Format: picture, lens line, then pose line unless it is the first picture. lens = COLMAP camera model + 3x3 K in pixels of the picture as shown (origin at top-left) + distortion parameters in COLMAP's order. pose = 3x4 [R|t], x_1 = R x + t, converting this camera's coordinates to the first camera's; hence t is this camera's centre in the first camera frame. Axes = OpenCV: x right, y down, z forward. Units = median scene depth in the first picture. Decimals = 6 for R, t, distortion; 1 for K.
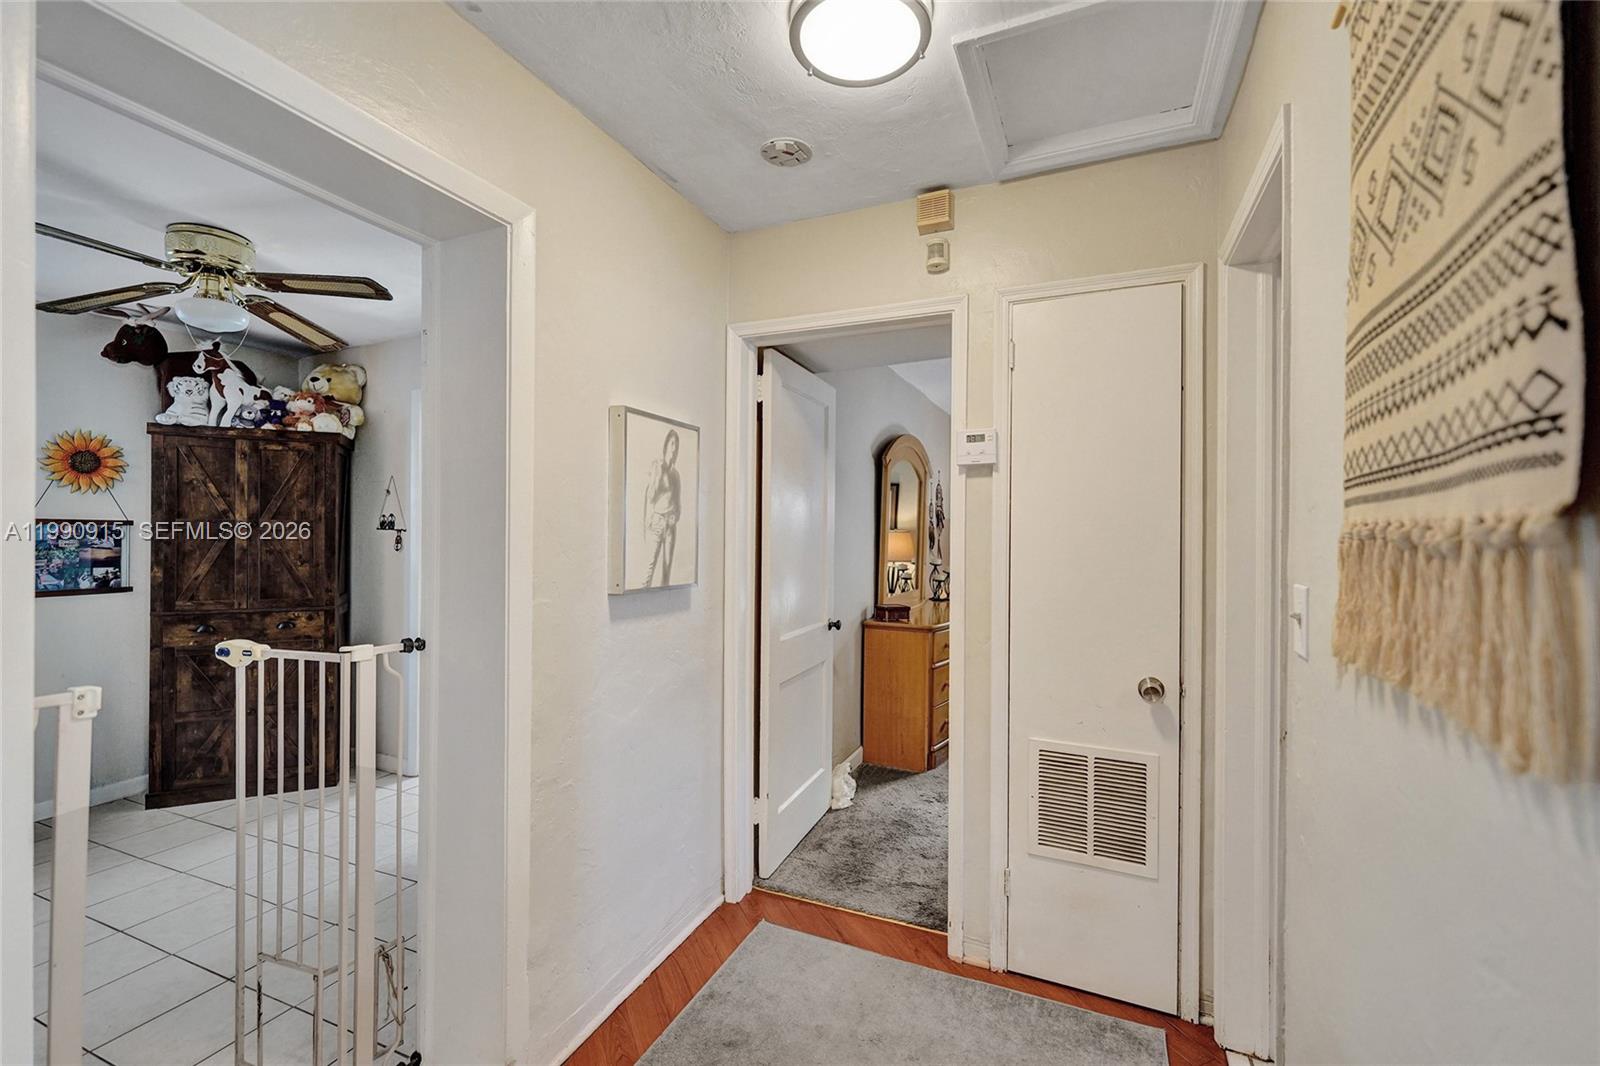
lens RADIAL K [[657.5, 0, 810.7], [0, 657.5, 523.2], [0, 0, 1]] dist [-0.001929, 0.000800]
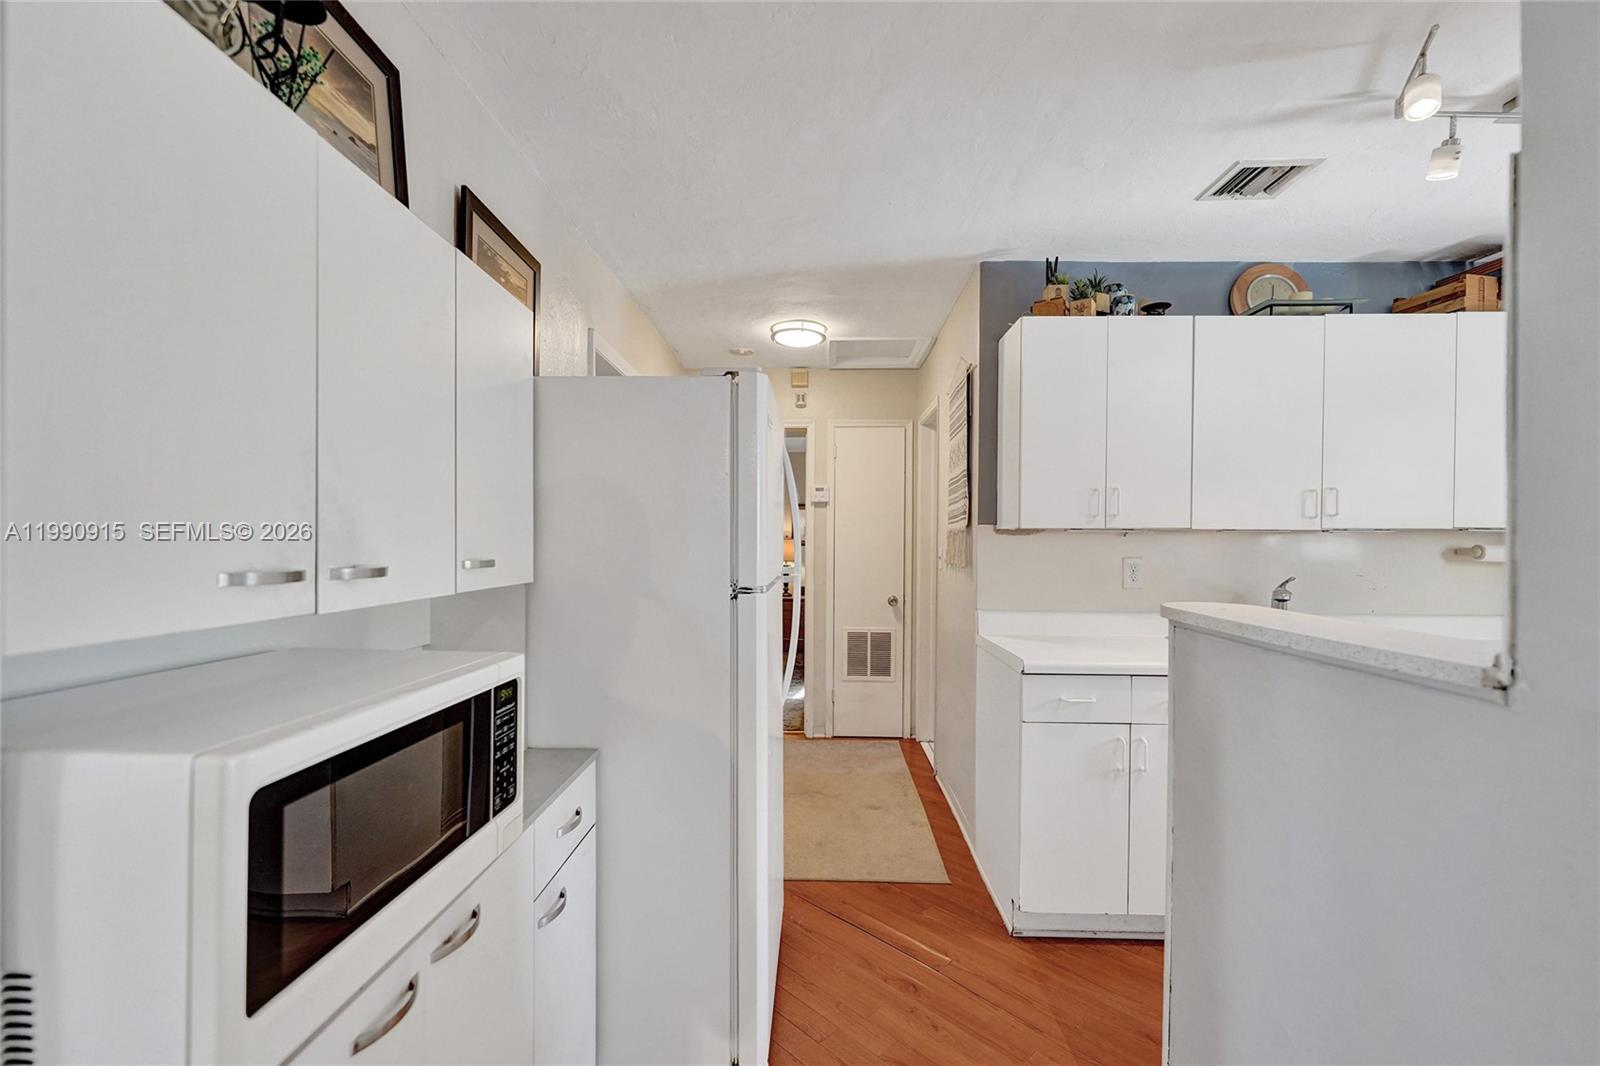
lens RADIAL K [[657.5, 0, 796.8], [0, 657.5, 540.4], [0, 0, 1]] dist [-0.001929, 0.000800]
pose [[0.928285, -0.004962, 0.371836, -0.658200], [0.000119, 0.999915, 0.013046, 0.008053], [-0.371869, -0.012066, 0.928207, -1.025384]]
